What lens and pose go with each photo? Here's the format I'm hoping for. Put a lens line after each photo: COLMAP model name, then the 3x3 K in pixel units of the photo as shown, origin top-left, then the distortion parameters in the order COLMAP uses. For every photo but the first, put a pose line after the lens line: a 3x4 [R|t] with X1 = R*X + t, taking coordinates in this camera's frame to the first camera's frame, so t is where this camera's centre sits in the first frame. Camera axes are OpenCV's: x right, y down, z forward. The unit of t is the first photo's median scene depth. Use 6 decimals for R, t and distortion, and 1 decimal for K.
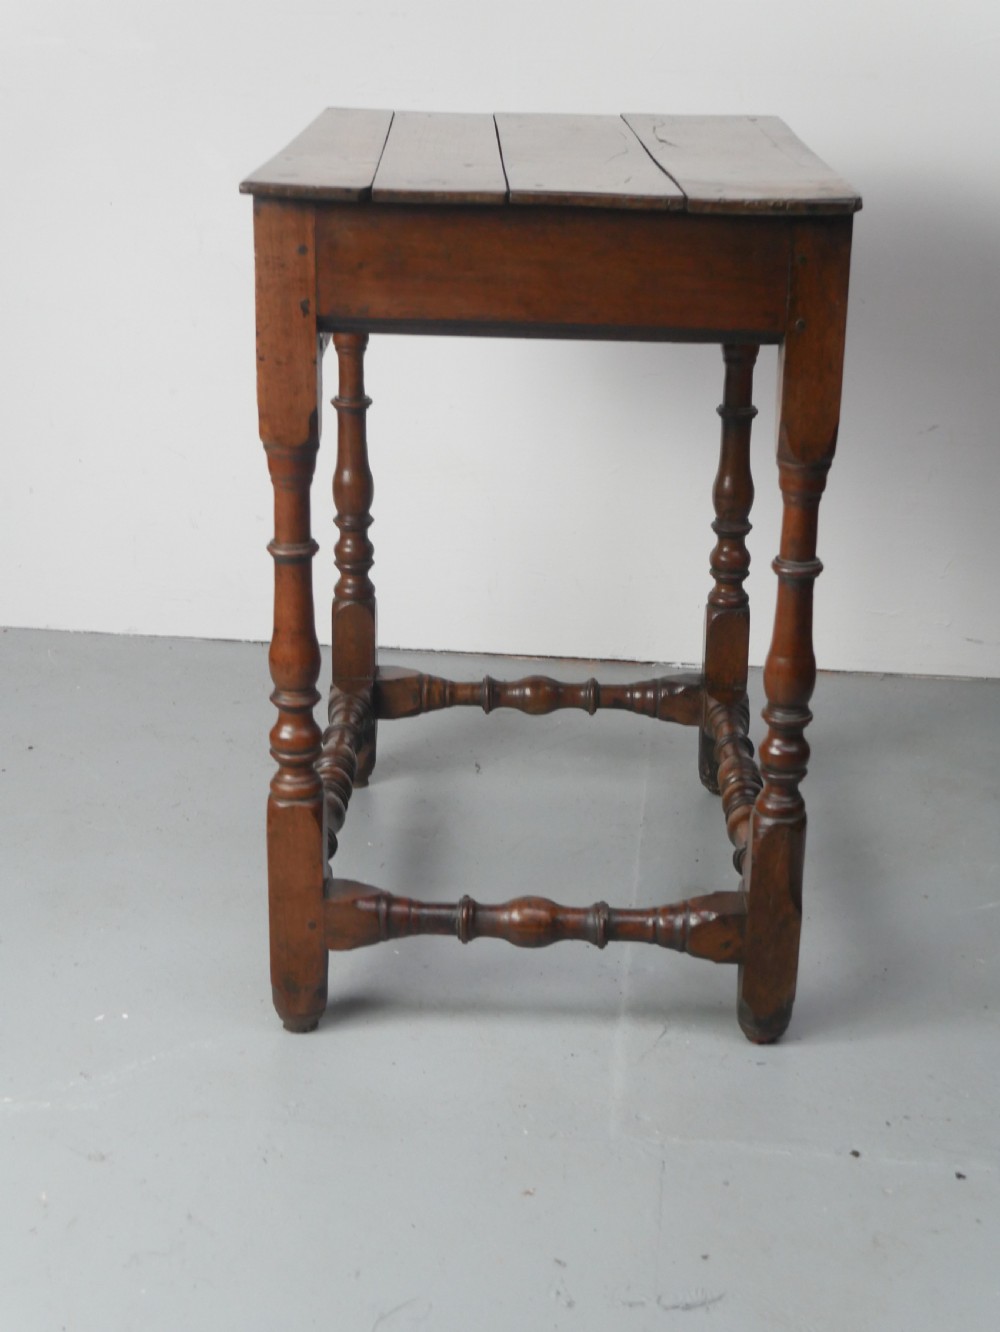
lens RADIAL K [[2228.5, 0, 500.1], [0, 2228.5, 655.5], [0, 0, 1]] dist [0.001042, 0.000000]
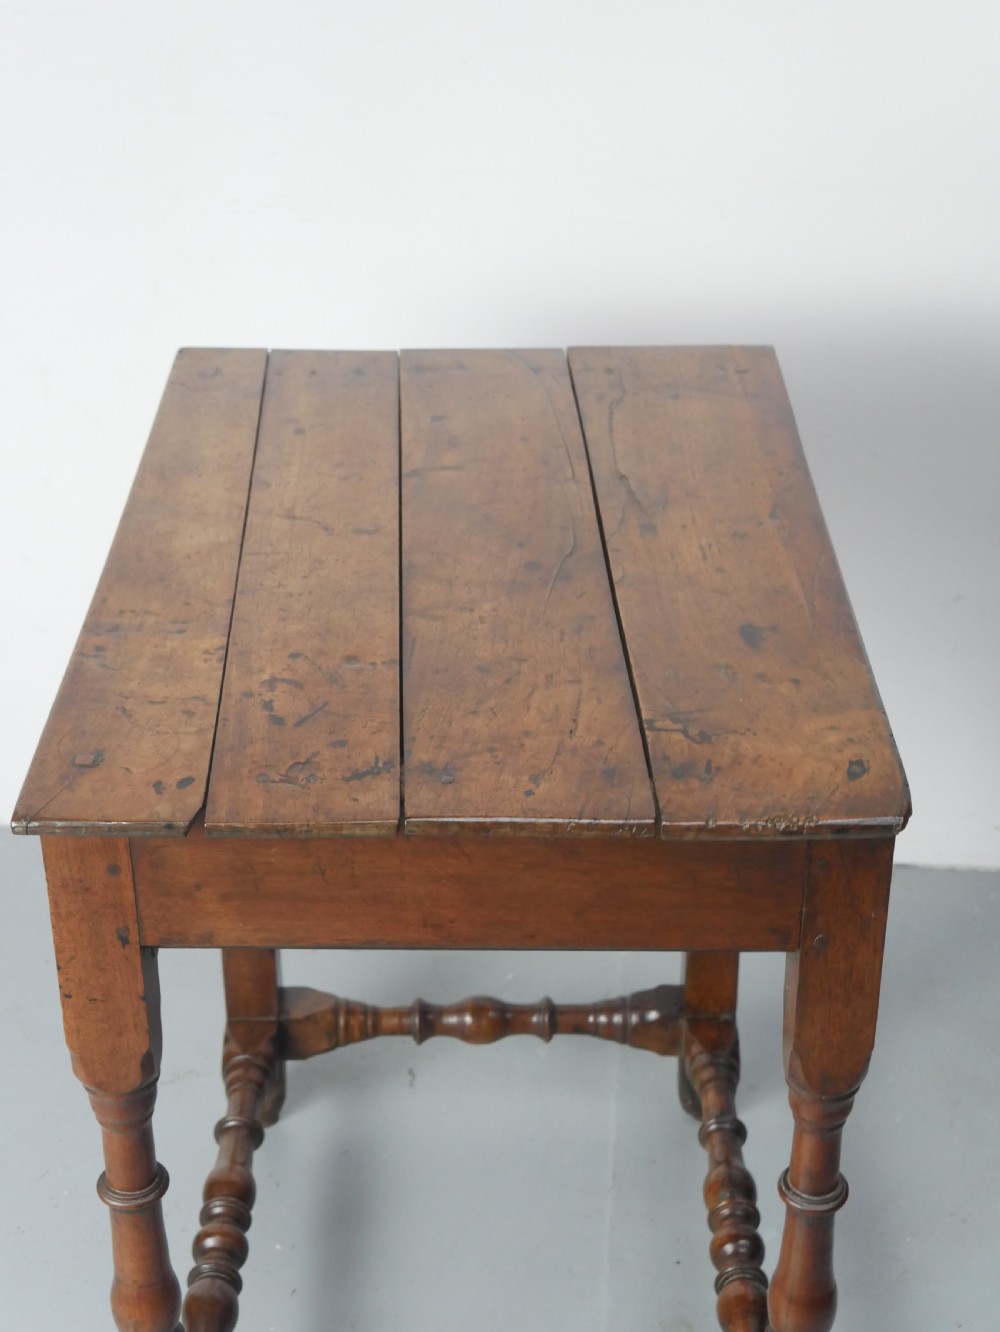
lens RADIAL K [[2228.5, 0, 500.0], [0, 2228.5, 671.9], [0, 0, 1]] dist [0.001042, 0.000000]
pose [[0.999568, -0.027229, 0.011056, 0.024009], [0.024926, 0.984810, 0.171837, -0.321961], [-0.015567, -0.171488, 0.985063, 0.282462]]
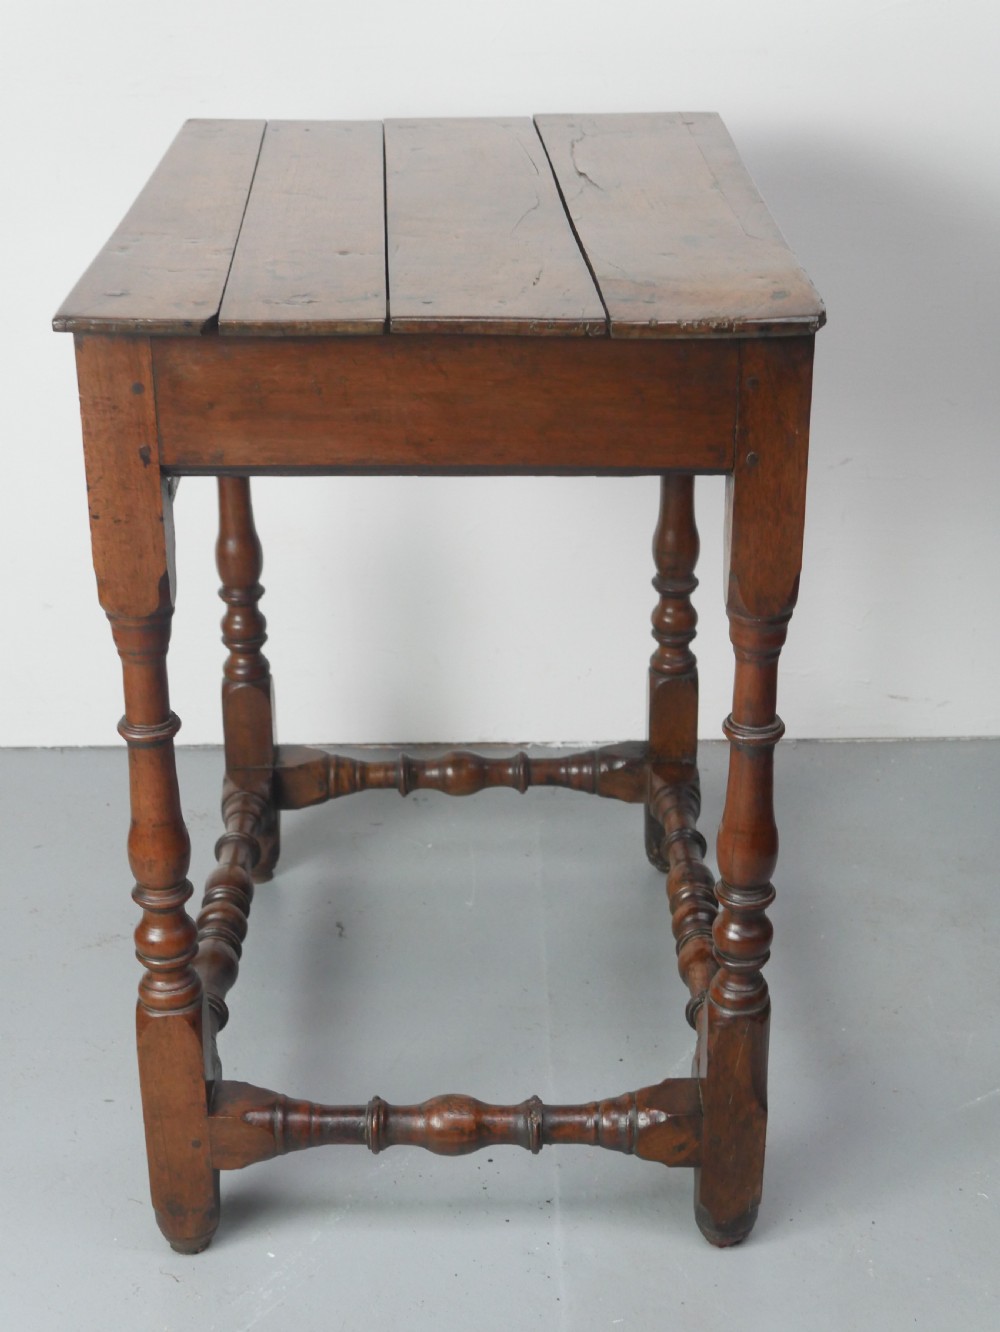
lens RADIAL K [[2228.5, 0, 502.6], [0, 2228.5, 666.7], [0, 0, 1]] dist [0.001042, 0.000000]
pose [[0.999214, -0.032989, 0.021965, 0.020162], [0.030906, 0.995532, 0.089222, -0.133172], [-0.024810, -0.088473, 0.995770, 0.161384]]
